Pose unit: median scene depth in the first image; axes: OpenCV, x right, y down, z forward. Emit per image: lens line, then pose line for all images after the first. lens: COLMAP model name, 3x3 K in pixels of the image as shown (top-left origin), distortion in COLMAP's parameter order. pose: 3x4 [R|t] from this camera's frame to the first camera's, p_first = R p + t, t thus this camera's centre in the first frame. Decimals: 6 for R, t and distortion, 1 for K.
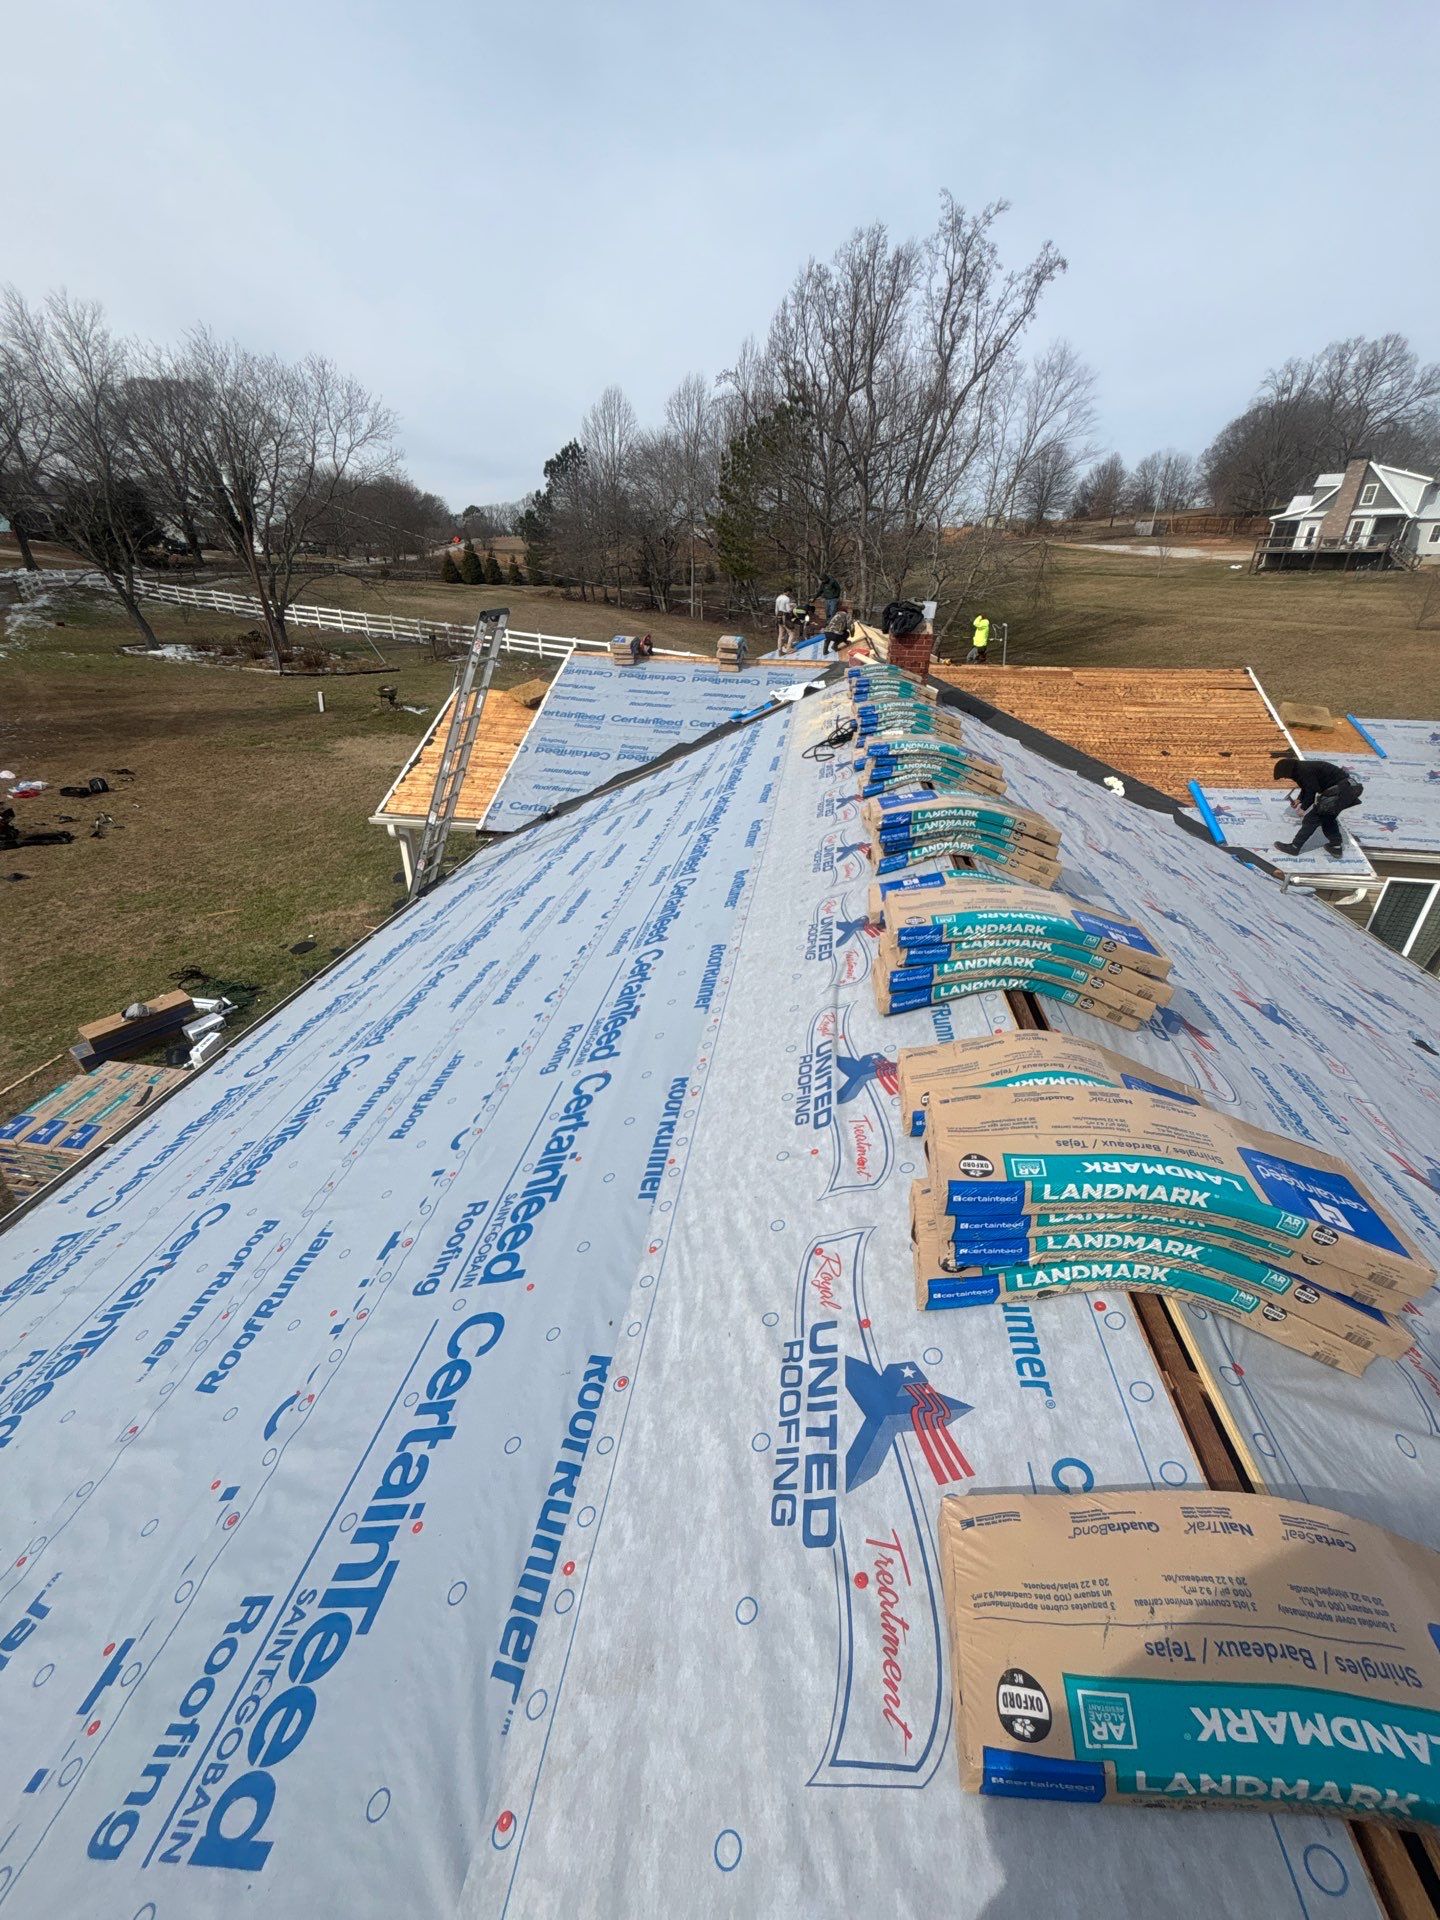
lens RADIAL K [[772.4, 0, 716.7], [0, 772.4, 961.8], [0, 0, 1]] dist [-0.001805, 0.000198]
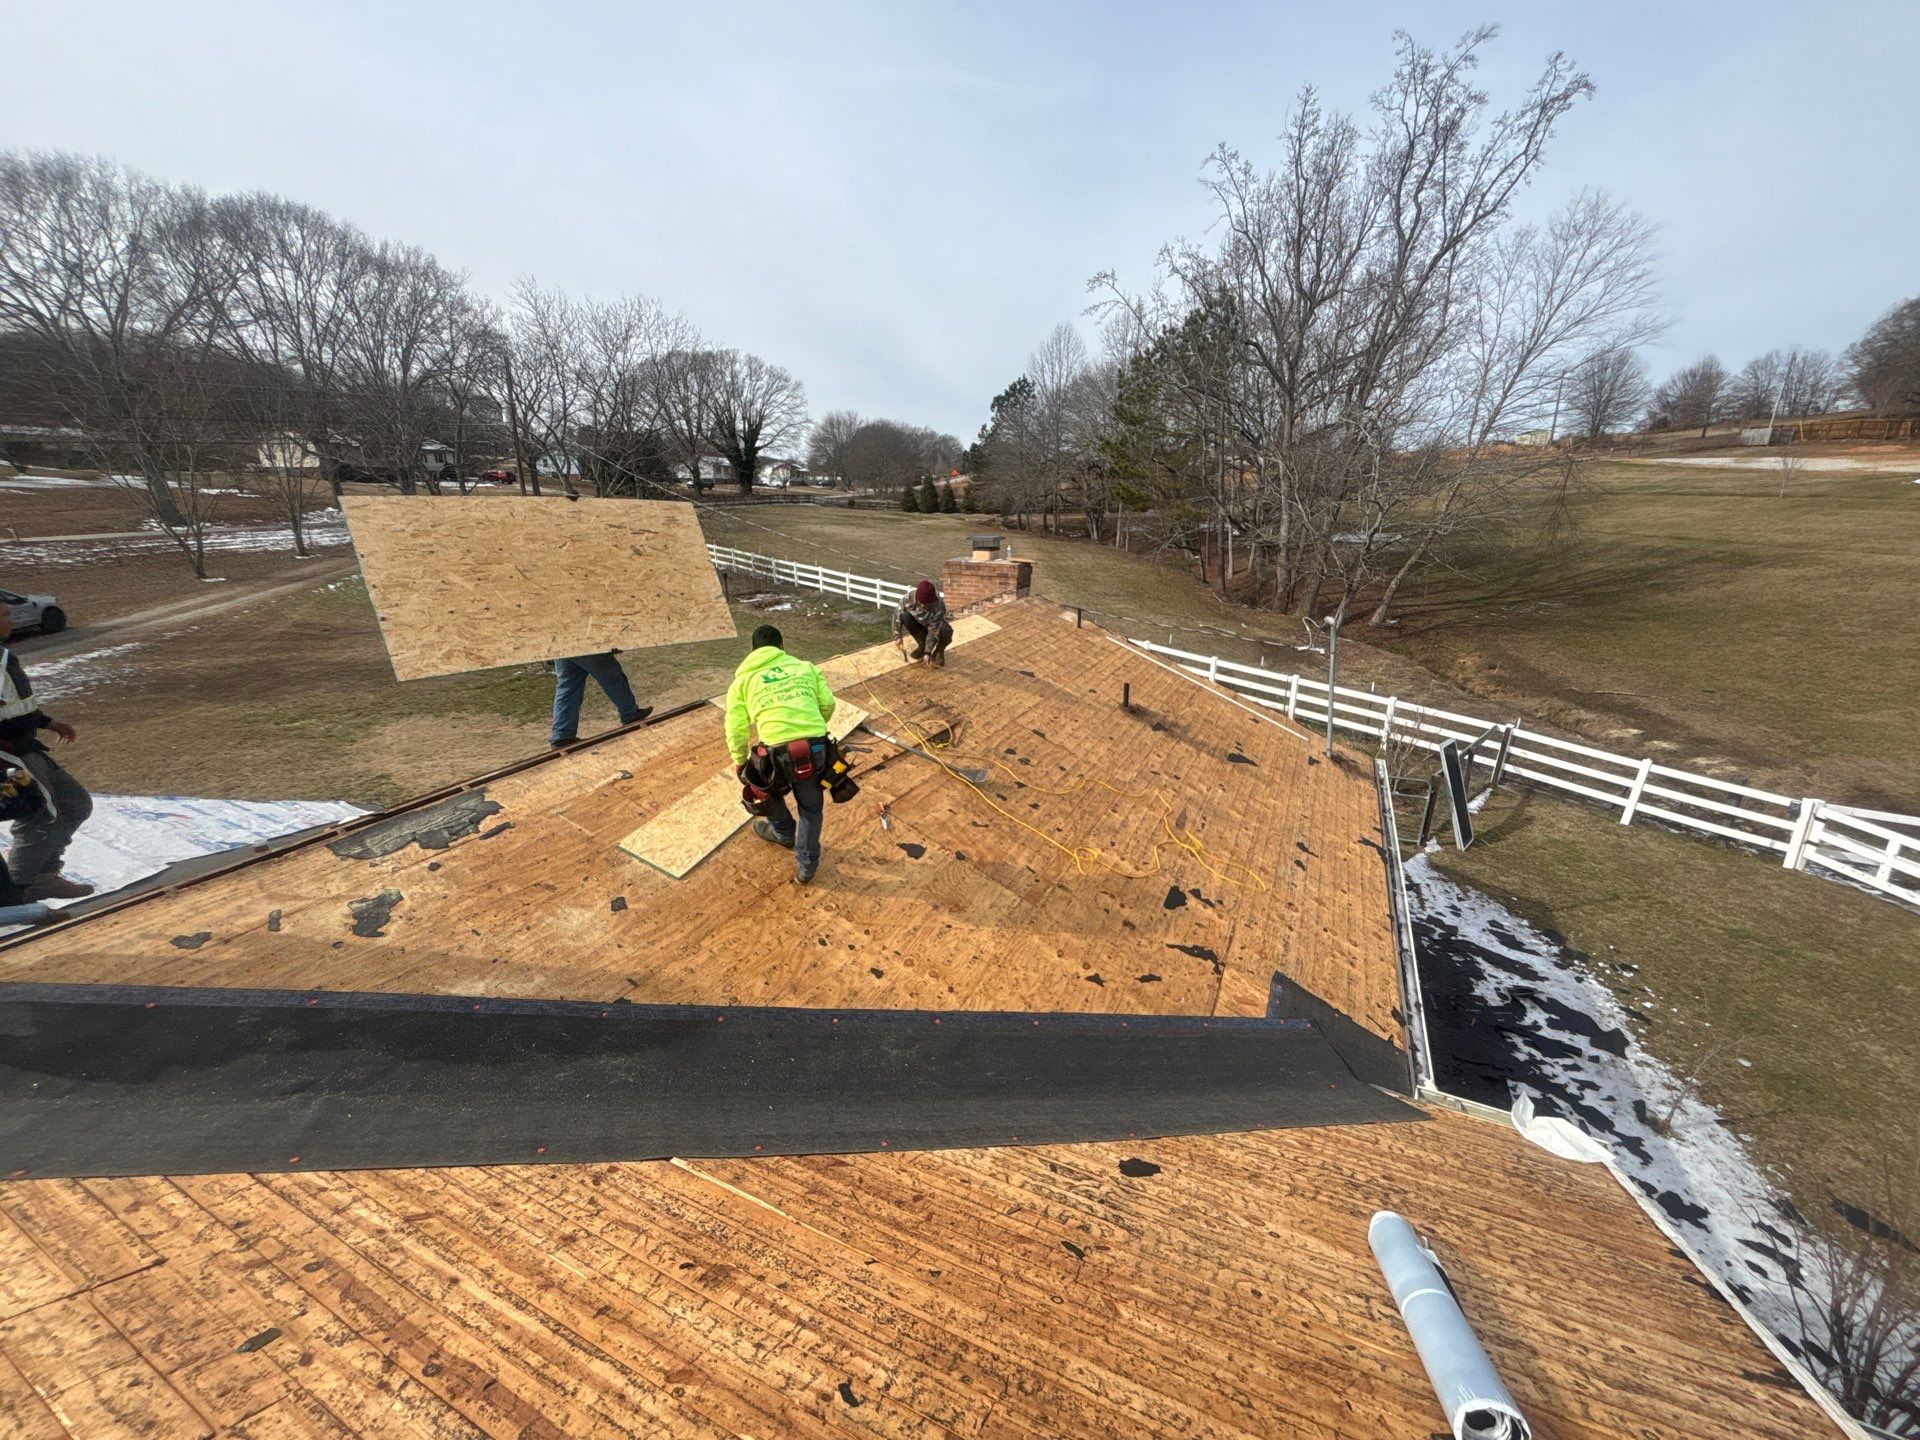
lens RADIAL K [[772.4, 0, 965.9], [0, 772.4, 722.4], [0, 0, 1]] dist [-0.001805, 0.000198]
pose [[0.948903, 0.073775, -0.306824, 0.096562], [-0.128988, 0.978033, -0.163750, -0.084646], [0.288003, 0.194959, 0.937574, 0.164116]]
